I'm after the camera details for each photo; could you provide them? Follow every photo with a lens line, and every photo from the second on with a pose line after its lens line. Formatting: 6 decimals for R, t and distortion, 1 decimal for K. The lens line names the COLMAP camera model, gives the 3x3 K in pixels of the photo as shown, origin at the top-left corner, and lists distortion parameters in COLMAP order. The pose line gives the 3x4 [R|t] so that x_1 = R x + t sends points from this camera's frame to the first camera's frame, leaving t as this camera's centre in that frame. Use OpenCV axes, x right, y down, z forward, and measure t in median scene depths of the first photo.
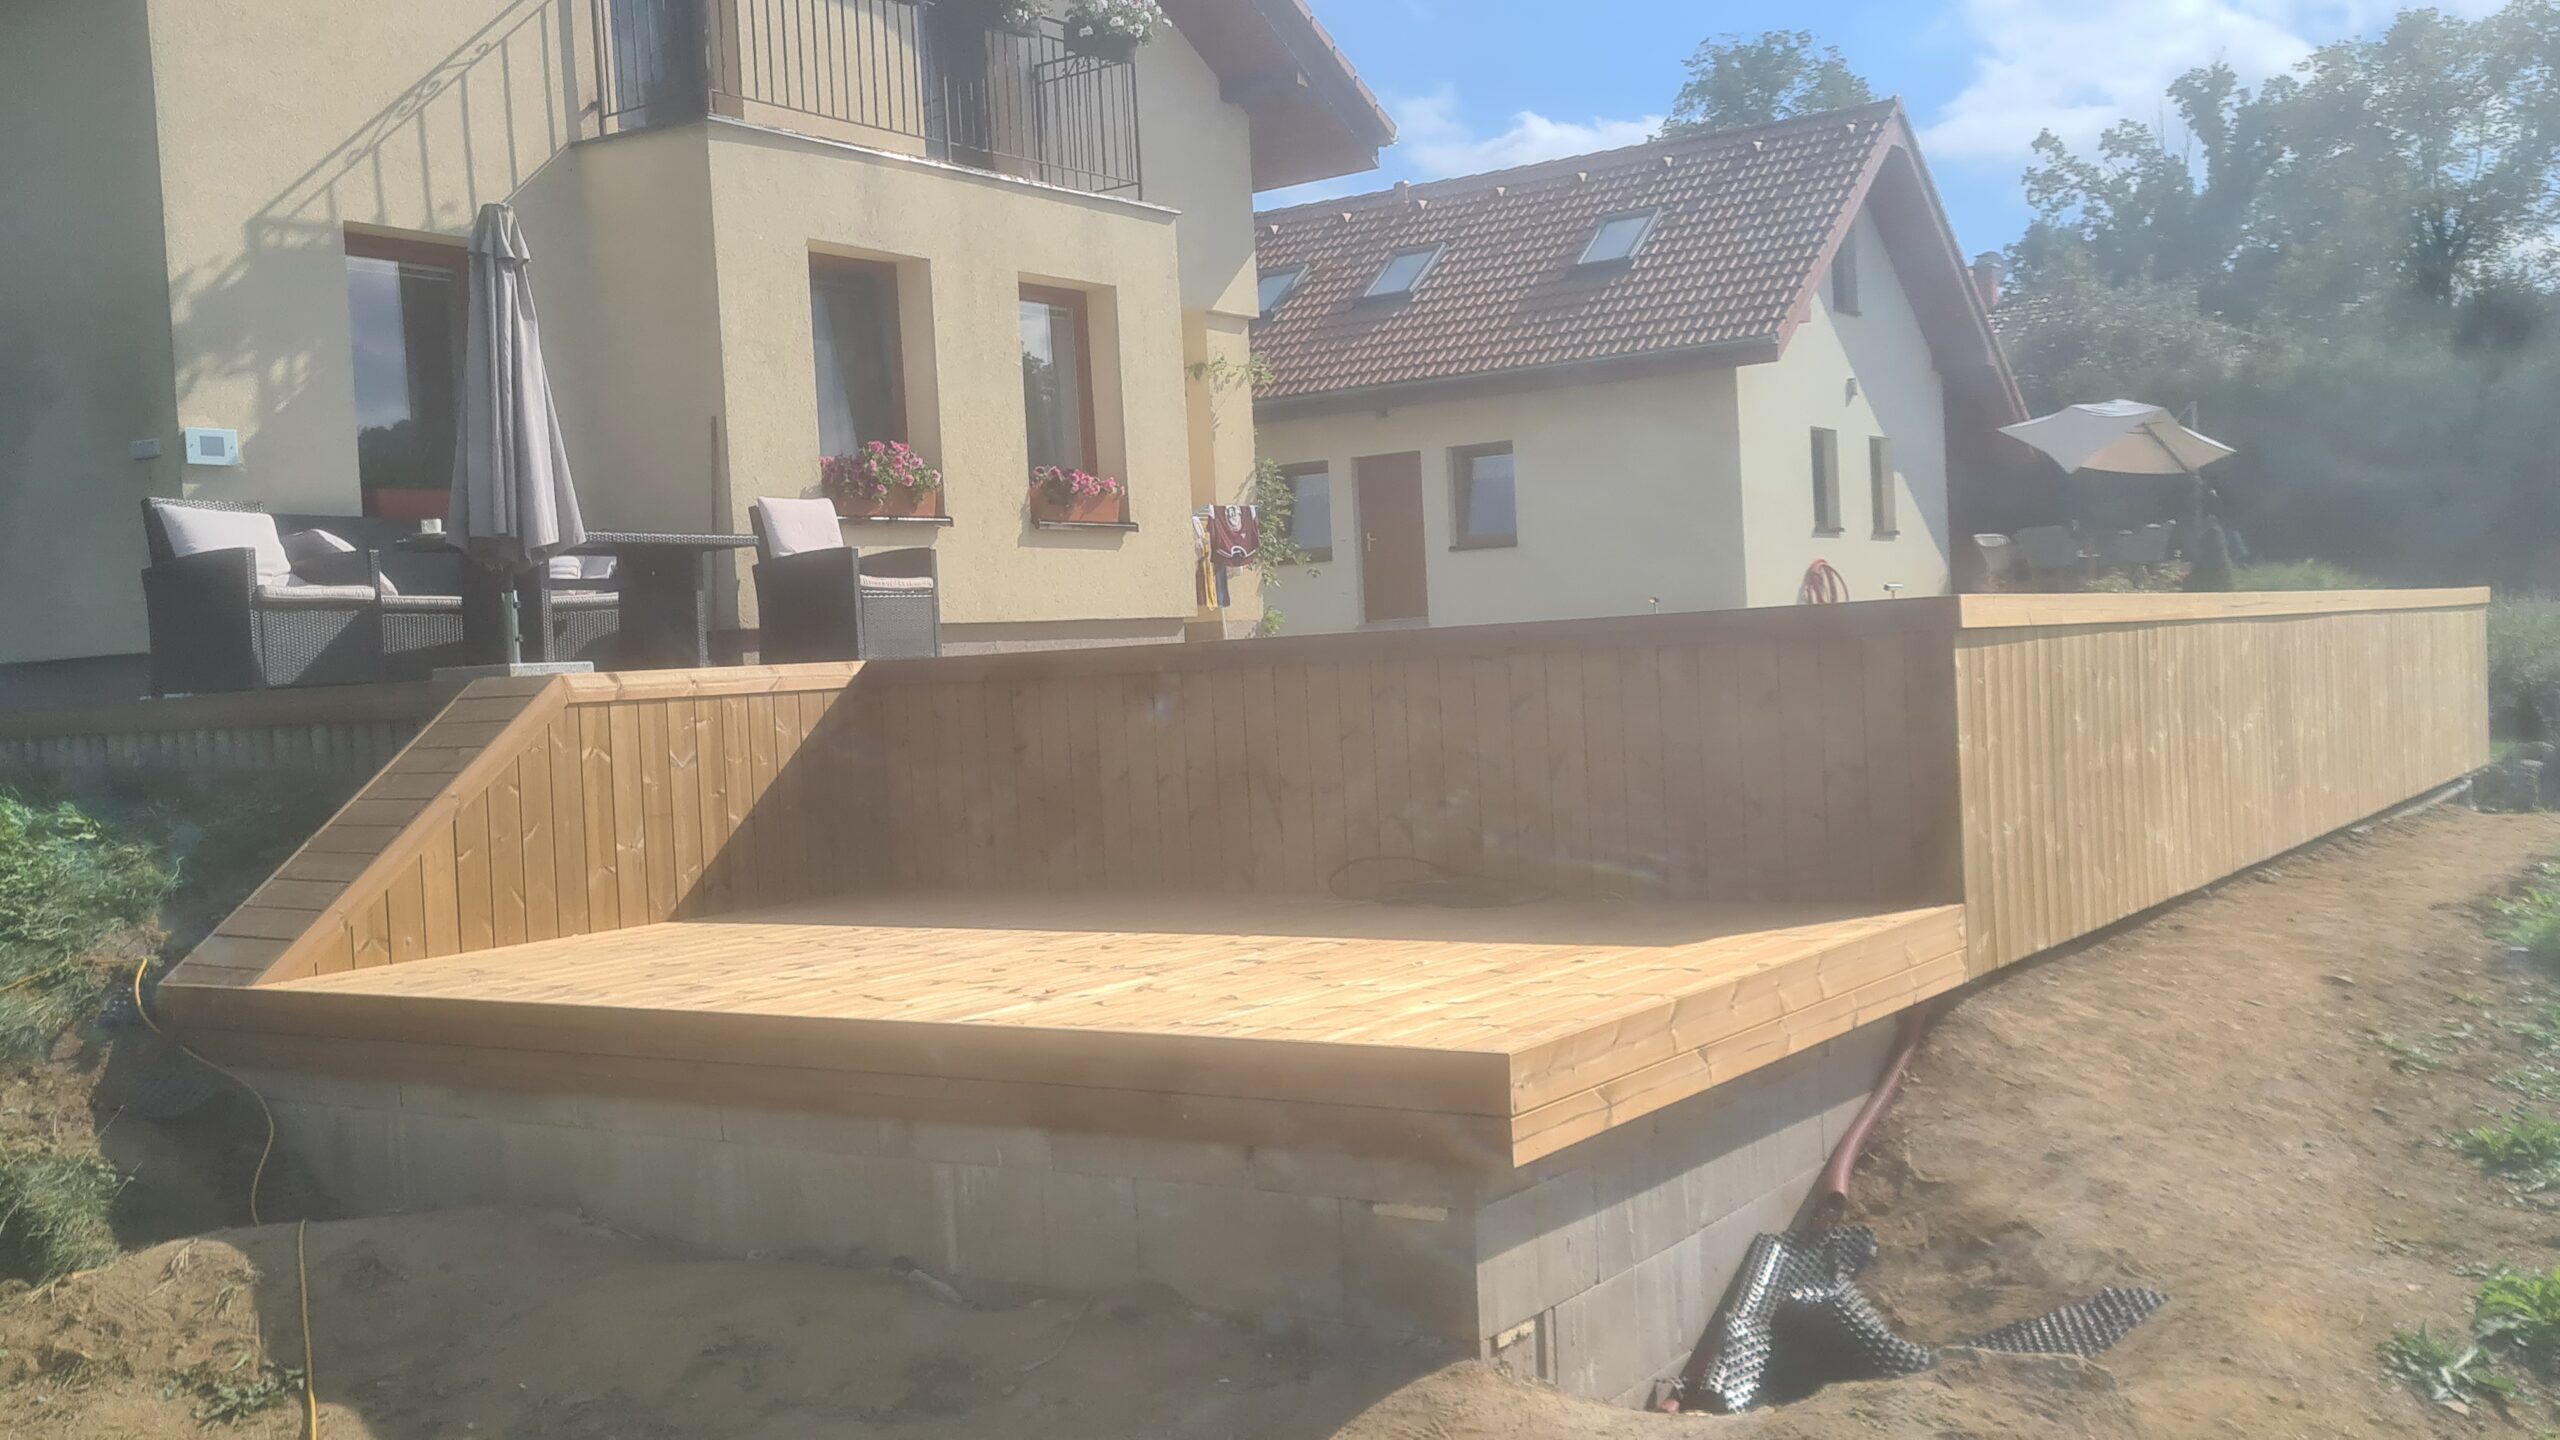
lens RADIAL K [[2381.0, 0, 1276.5], [0, 2381.0, 723.0], [0, 0, 1]] dist [0.002089, 0.000000]
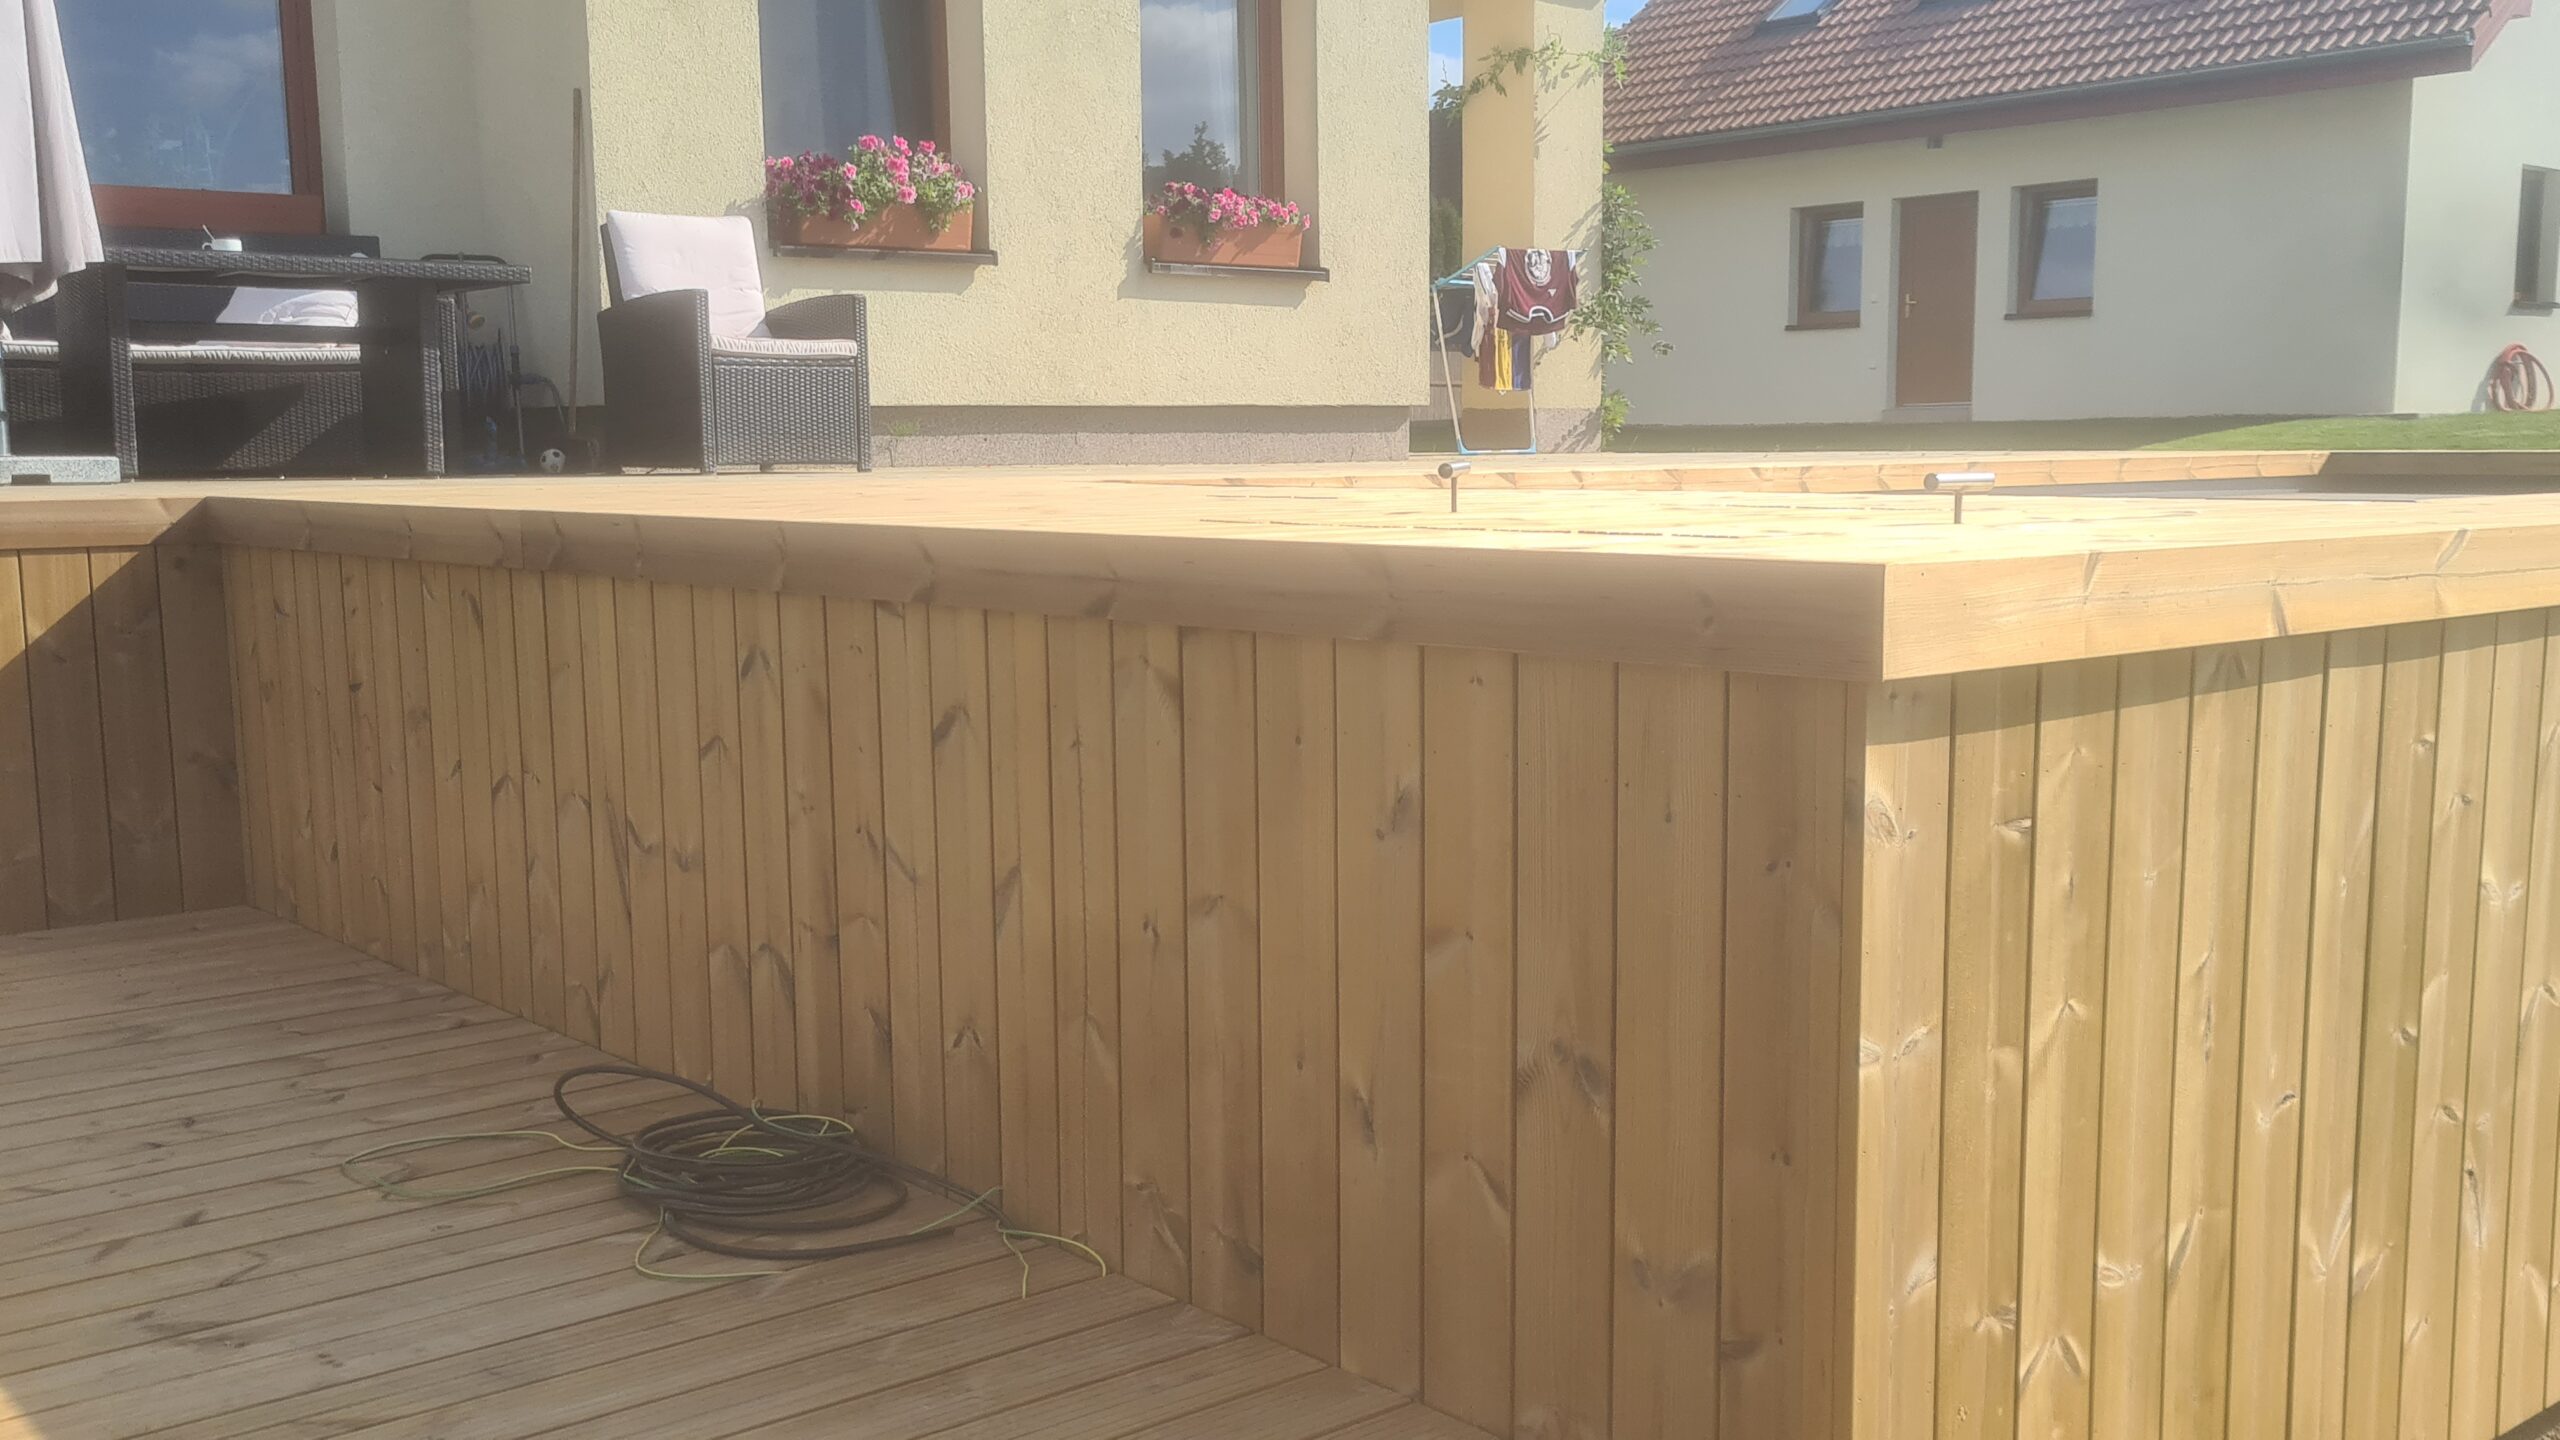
lens RADIAL K [[2406.0, 0, 1285.4], [0, 2406.0, 723.5], [0, 0, 1]] dist [0.022571, 0.000000]
pose [[0.961011, 0.078774, -0.265052, 0.112367], [-0.051433, 0.992758, 0.108568, -0.023890], [0.271684, -0.090703, 0.958103, 0.265596]]
